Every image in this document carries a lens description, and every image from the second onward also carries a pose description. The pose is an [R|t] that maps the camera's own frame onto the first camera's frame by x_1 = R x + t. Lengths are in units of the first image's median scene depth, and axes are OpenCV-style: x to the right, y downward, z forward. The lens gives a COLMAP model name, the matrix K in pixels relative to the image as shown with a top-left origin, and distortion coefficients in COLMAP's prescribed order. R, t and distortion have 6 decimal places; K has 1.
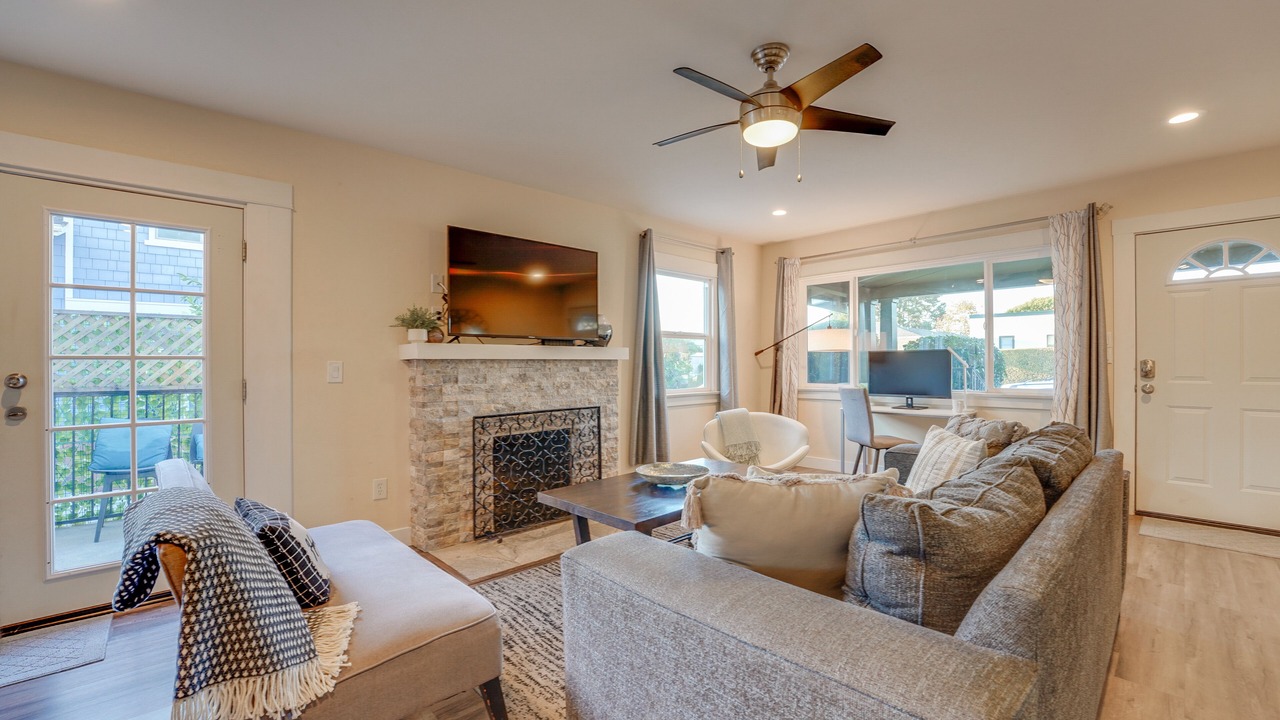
lens RADIAL K [[525.0, 0, 642.8], [0, 525.0, 366.6], [0, 0, 1]] dist [-0.002398, -0.000301]
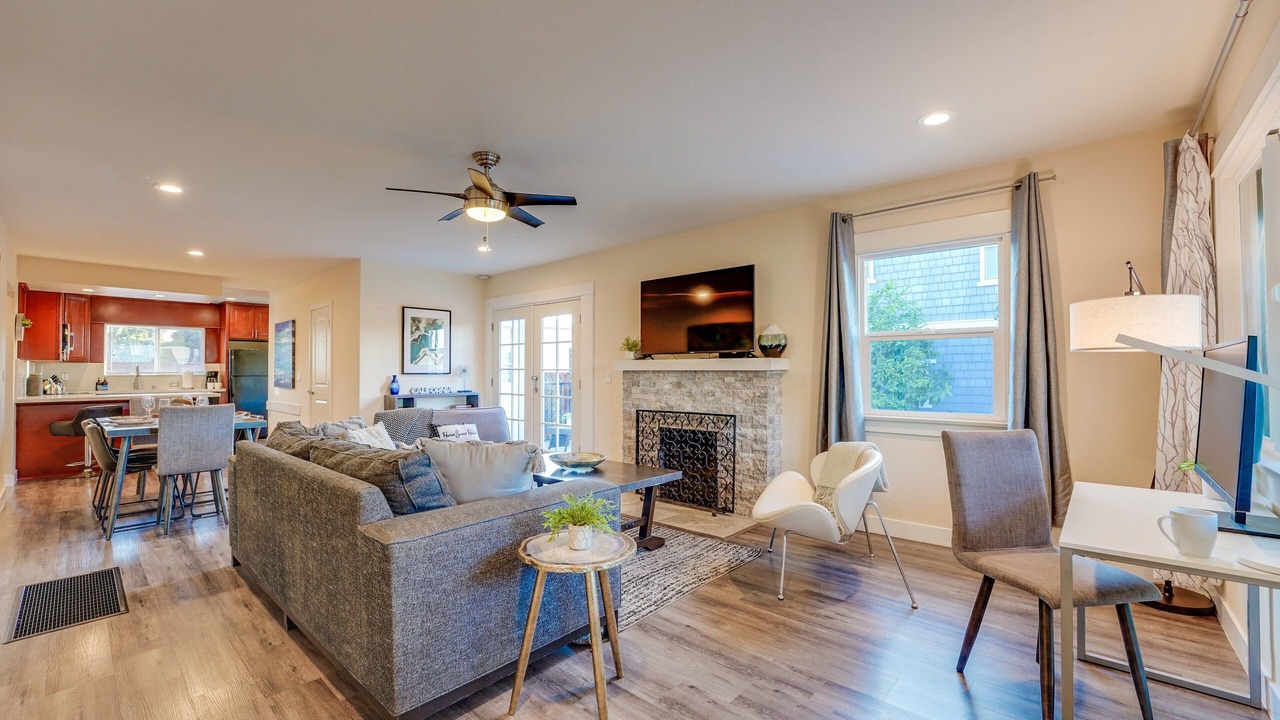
lens RADIAL K [[525.0, 0, 642.8], [0, 525.0, 366.6], [0, 0, 1]] dist [-0.002398, -0.000301]
pose [[0.107794, 0.006507, -0.994152, 1.010487], [0.002799, 0.999973, 0.006849, -0.031678], [0.994169, -0.003521, 0.107773, 0.757446]]
